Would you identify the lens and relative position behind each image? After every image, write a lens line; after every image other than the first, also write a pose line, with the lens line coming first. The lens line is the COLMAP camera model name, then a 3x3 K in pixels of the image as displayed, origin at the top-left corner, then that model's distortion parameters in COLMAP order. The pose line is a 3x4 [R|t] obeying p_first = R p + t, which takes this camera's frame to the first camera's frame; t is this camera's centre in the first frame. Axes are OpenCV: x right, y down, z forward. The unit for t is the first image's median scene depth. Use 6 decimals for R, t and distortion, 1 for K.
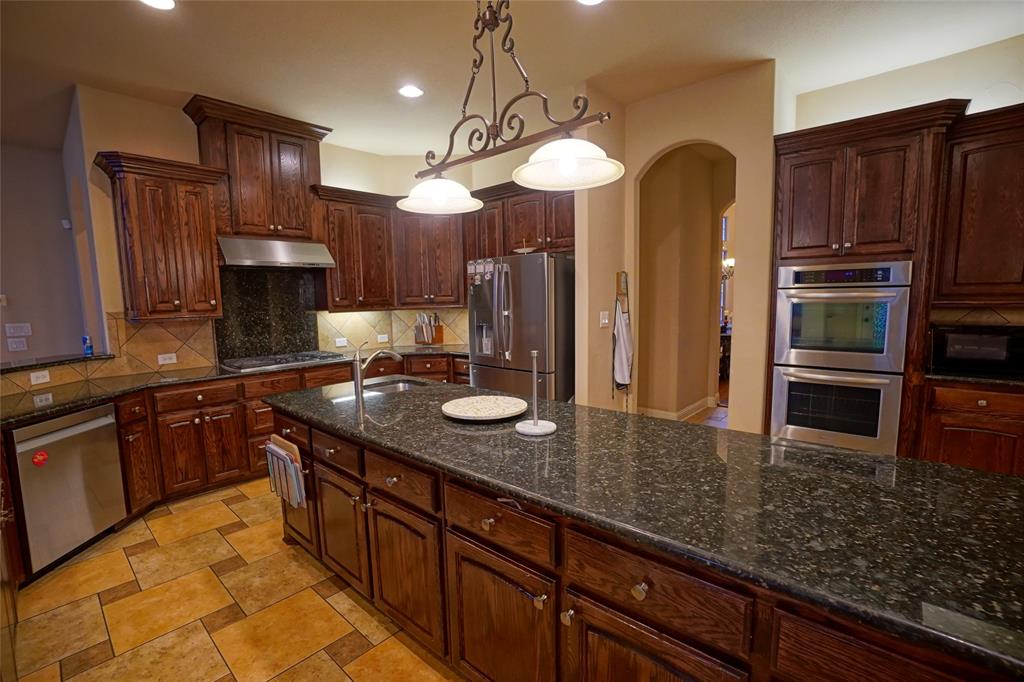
lens RADIAL K [[452.8, 0, 507.8], [0, 452.8, 349.2], [0, 0, 1]] dist [-0.056706, 0.020678]
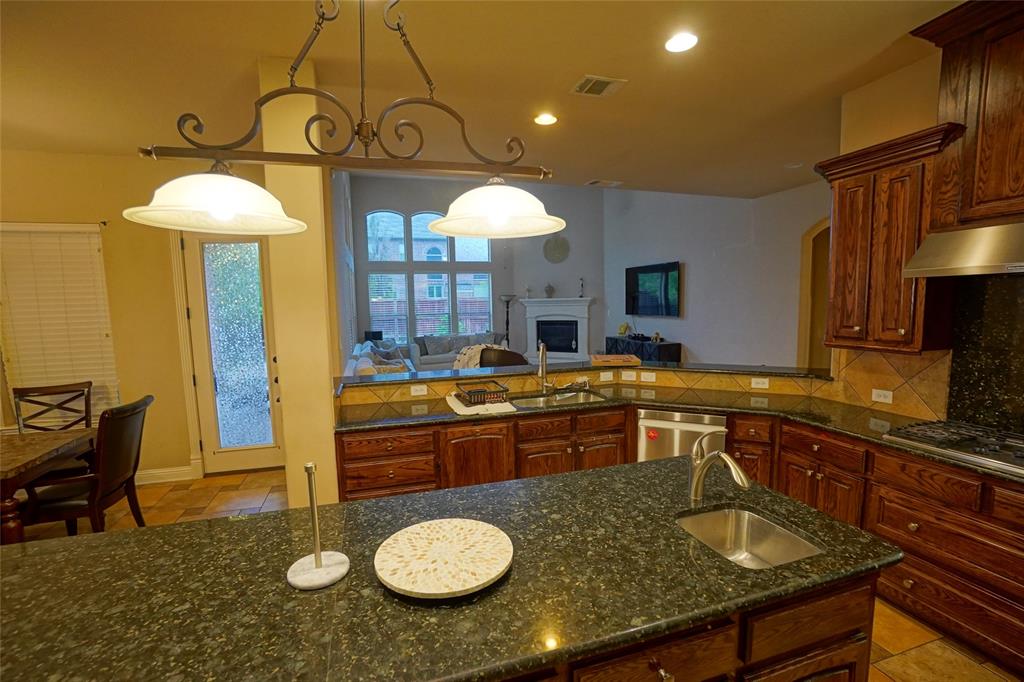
lens RADIAL K [[452.8, 0, 507.8], [0, 452.8, 349.2], [0, 0, 1]] dist [-0.056706, 0.020678]
pose [[-0.504636, 0.117404, -0.855312, 0.261712], [-0.071166, 0.981682, 0.176739, -0.170171], [0.860394, 0.150058, -0.487037, 0.880251]]
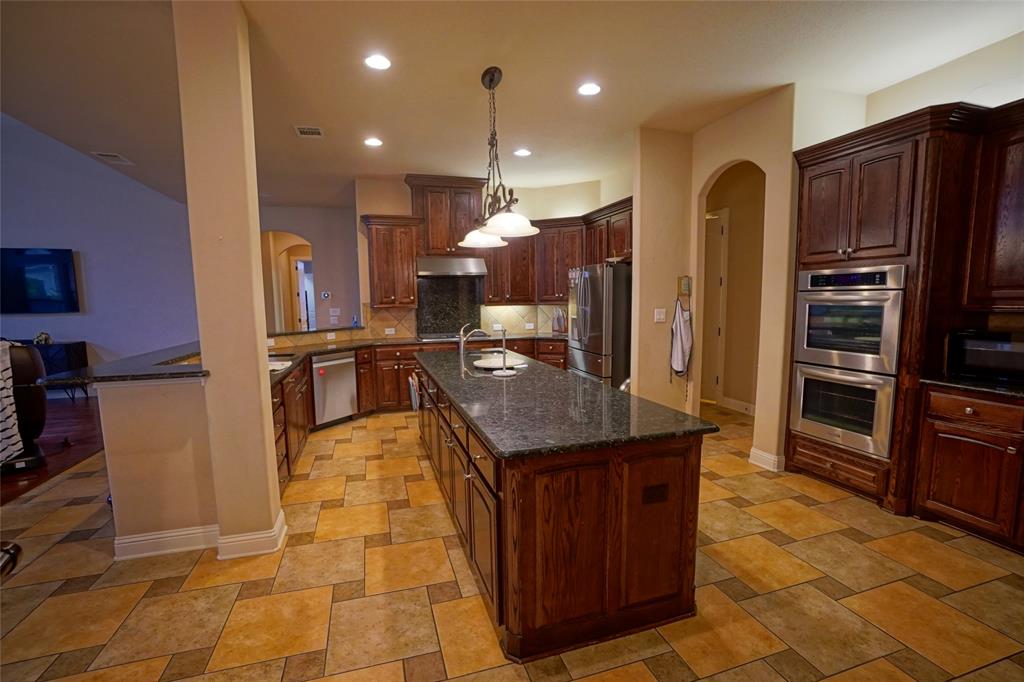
lens RADIAL K [[452.8, 0, 507.8], [0, 452.8, 349.2], [0, 0, 1]] dist [-0.056706, 0.020678]
pose [[0.859310, 0.066270, -0.507144, 0.550647], [-0.061535, 0.997763, 0.026115, 0.019984], [0.507740, 0.008766, 0.861466, -0.285886]]
